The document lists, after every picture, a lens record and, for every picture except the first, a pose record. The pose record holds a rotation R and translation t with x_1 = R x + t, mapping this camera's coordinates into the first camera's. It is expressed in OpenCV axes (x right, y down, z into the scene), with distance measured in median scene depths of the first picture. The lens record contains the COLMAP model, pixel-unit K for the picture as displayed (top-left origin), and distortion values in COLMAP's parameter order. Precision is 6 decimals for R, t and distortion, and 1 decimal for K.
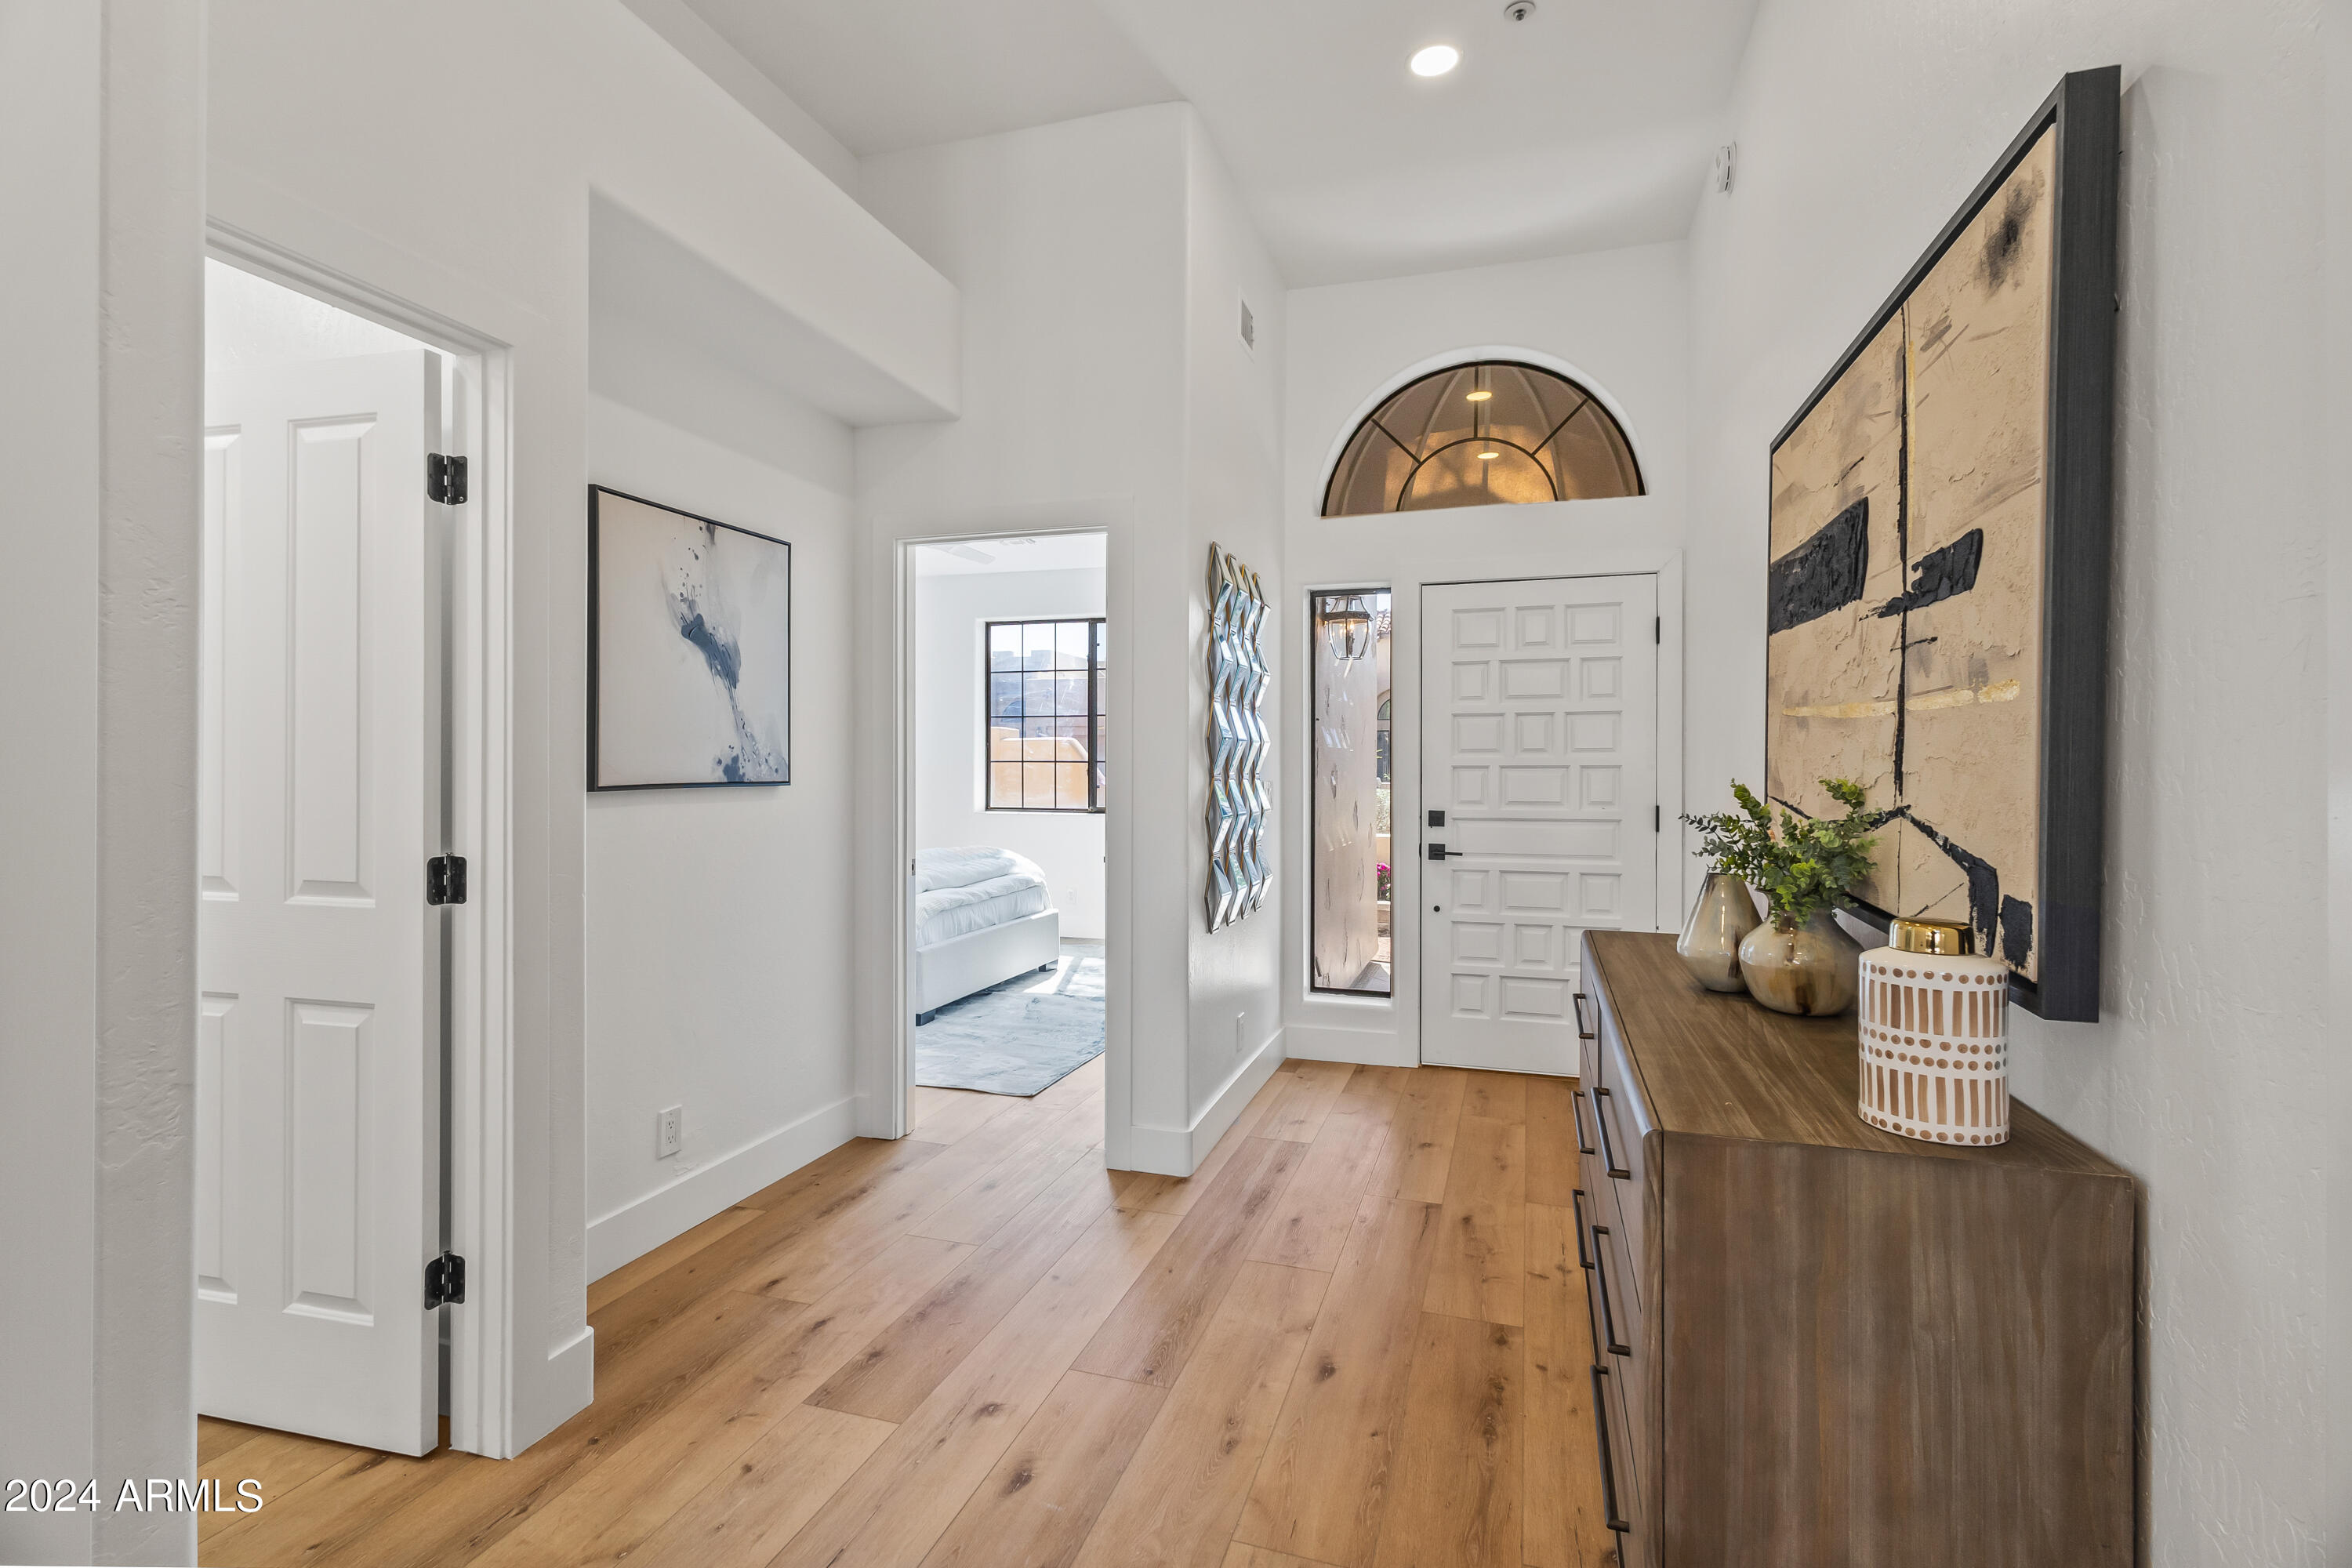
lens RADIAL K [[1091.5, 0, 1168.0], [0, 1091.5, 757.4], [0, 0, 1]] dist [0.003116, -0.000089]
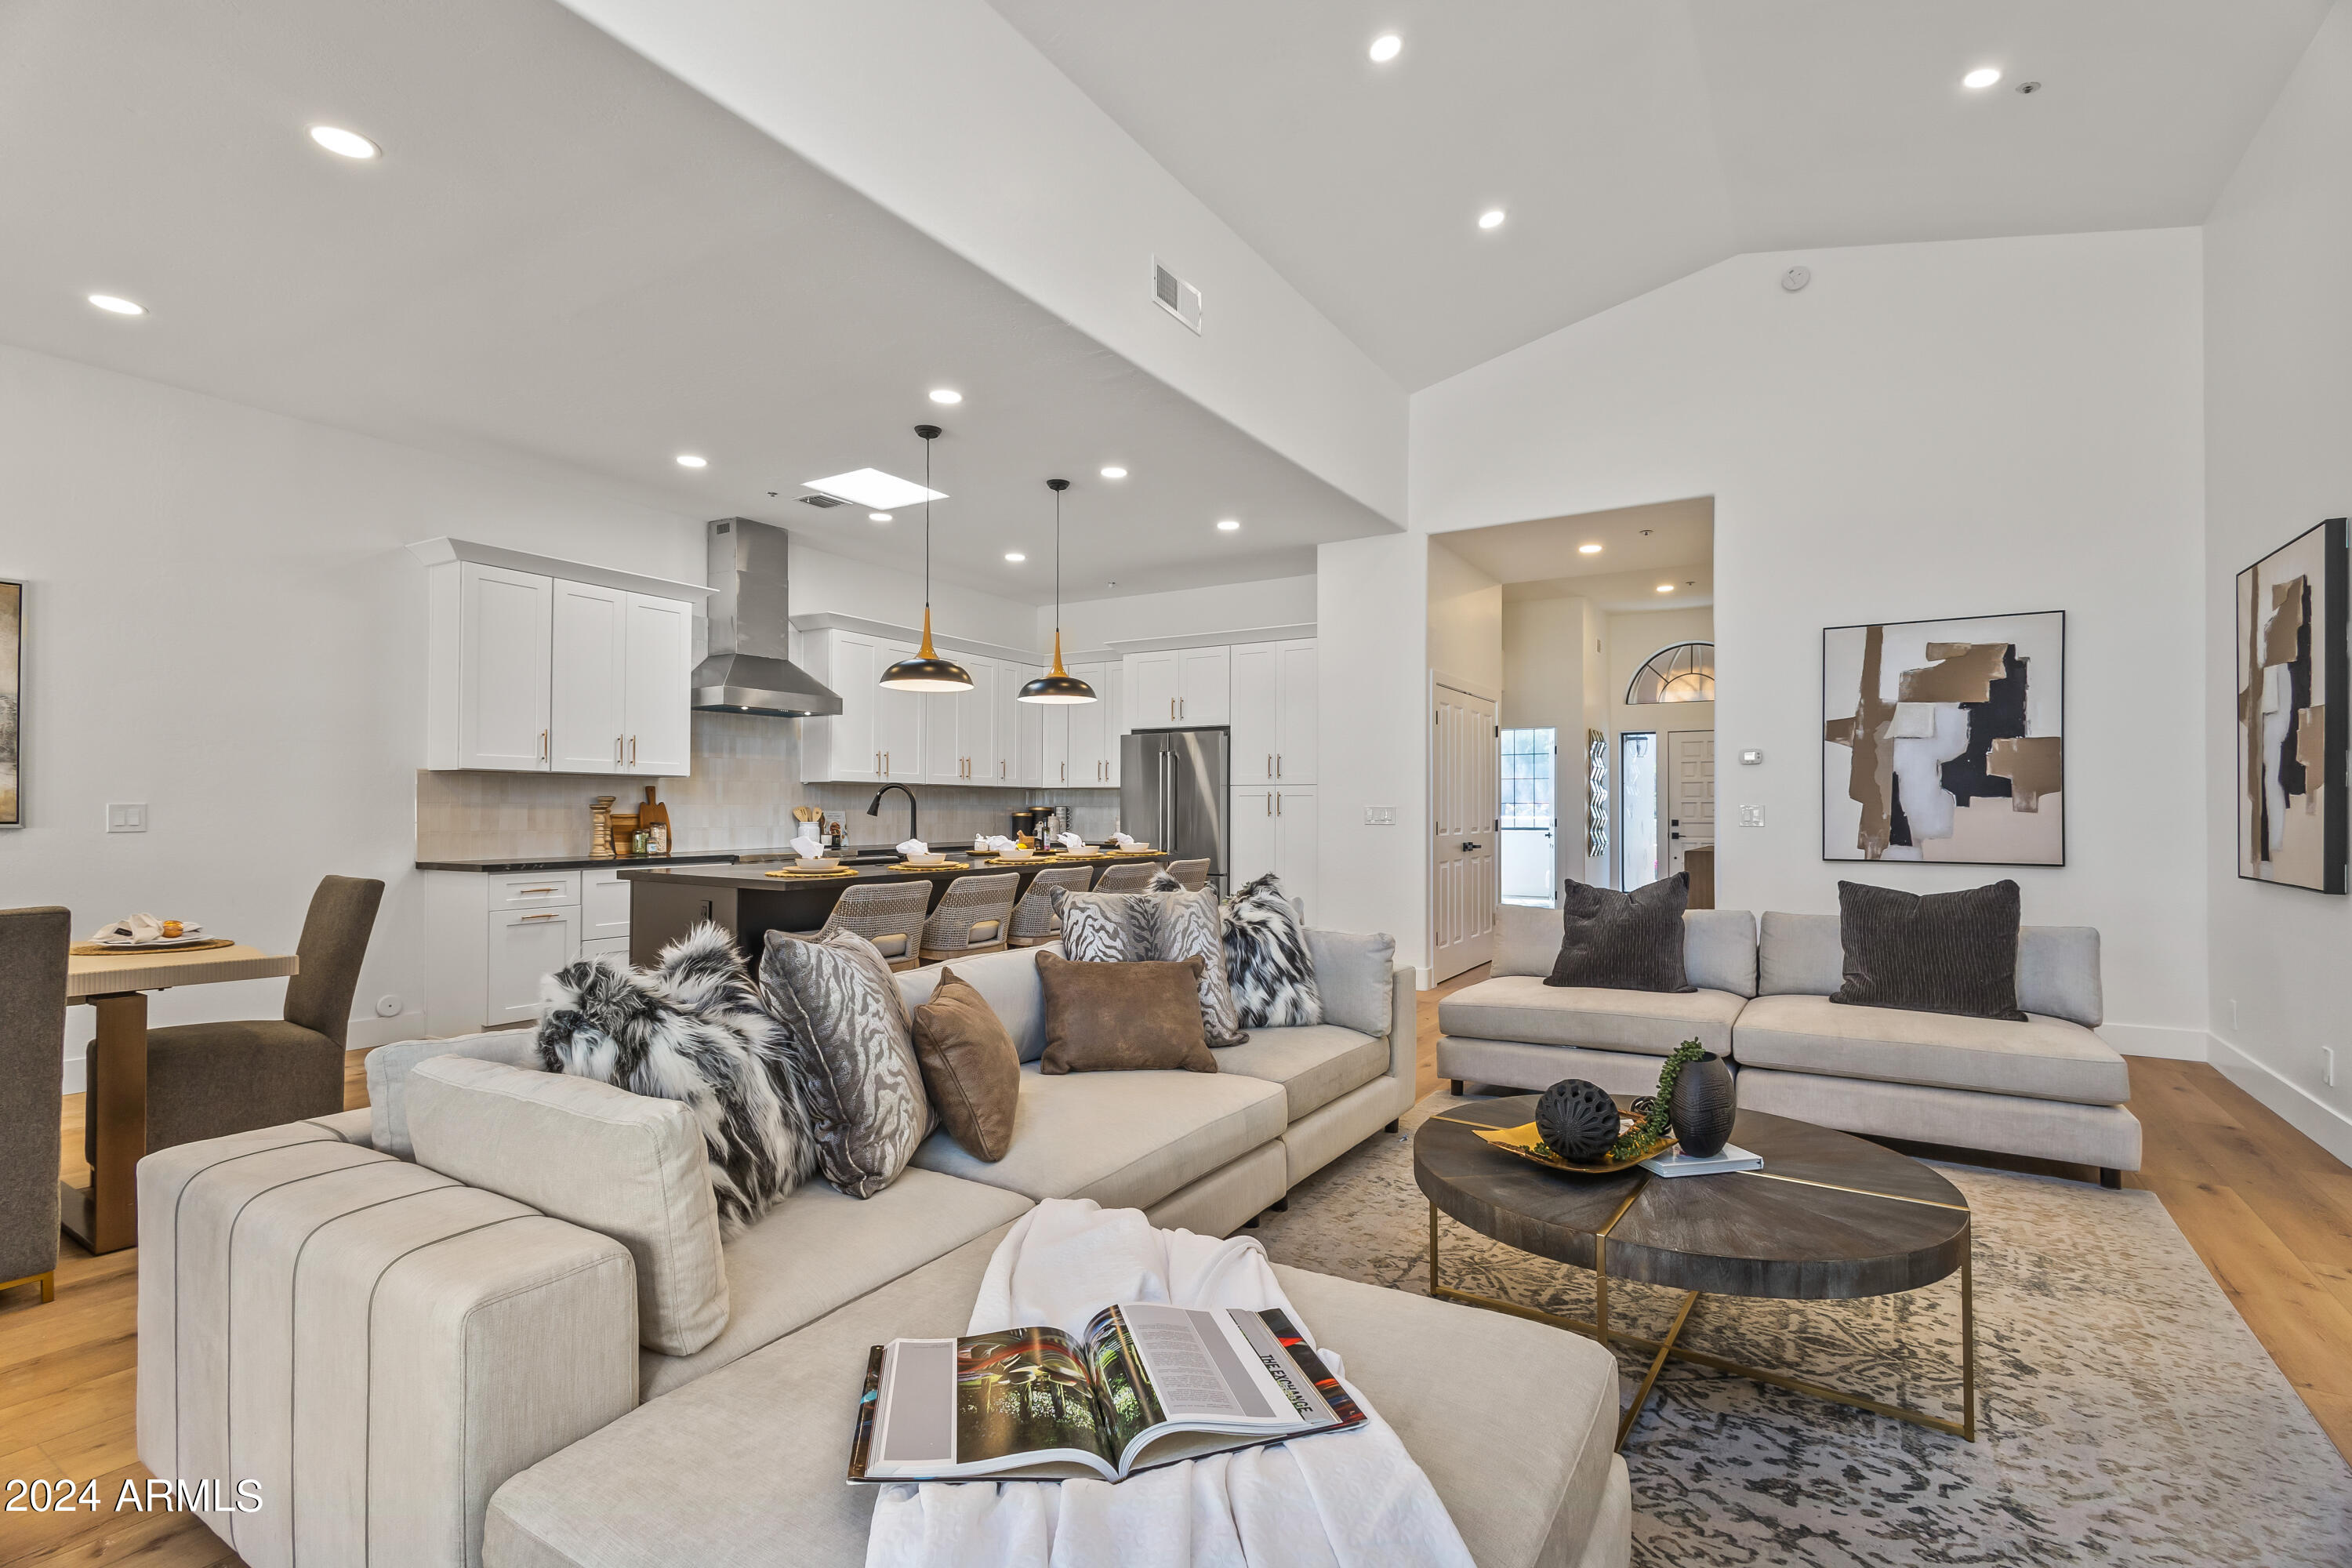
lens RADIAL K [[1089.6, 0, 1173.0], [0, 1089.6, 796.8], [0, 0, 1]] dist [0.006220, -0.001488]
pose [[0.971519, -0.005384, -0.236899, -0.719712], [0.003624, 0.999963, -0.007865, 0.025261], [0.236933, 0.006782, 0.971502, -4.352420]]
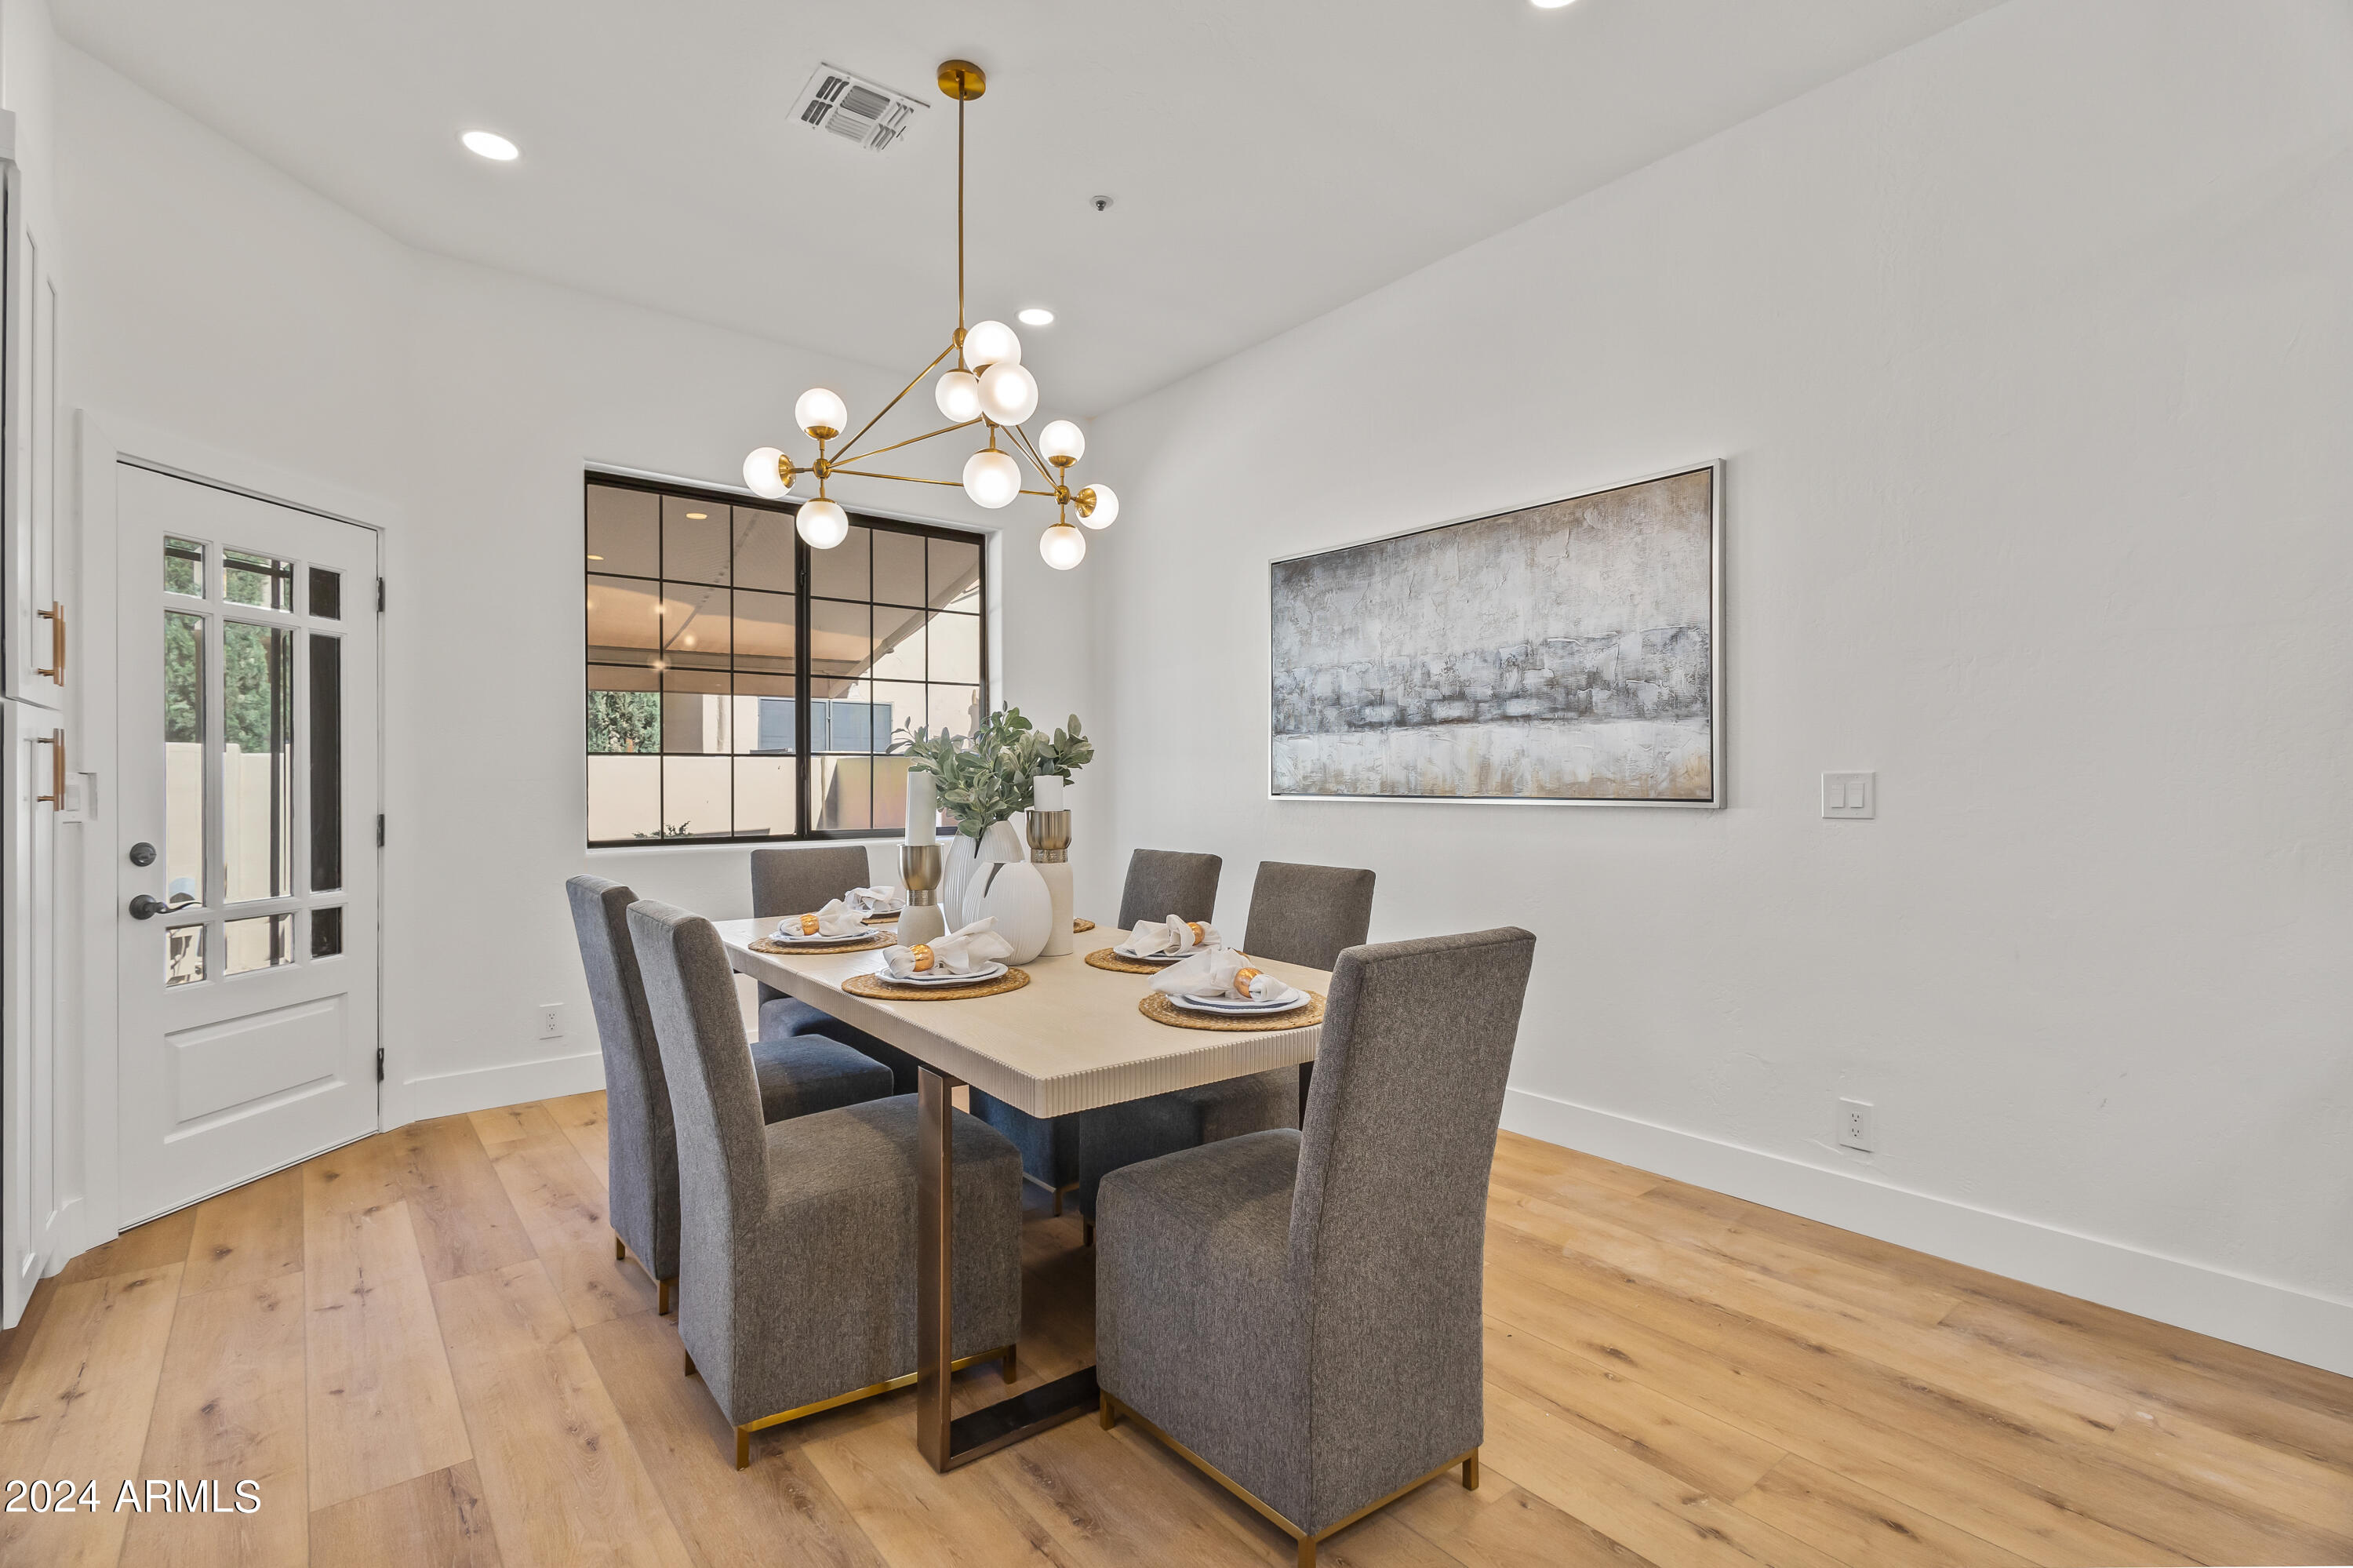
lens RADIAL K [[1093.3, 0, 1176.5], [0, 1093.3, 777.7], [0, 0, 1]] dist [0.007897, -0.000186]
pose [[-0.542160, -0.003761, -0.840267, -1.830028], [0.004336, 0.999964, -0.007274, 0.027819], [0.840264, -0.007587, -0.542125, -2.421688]]
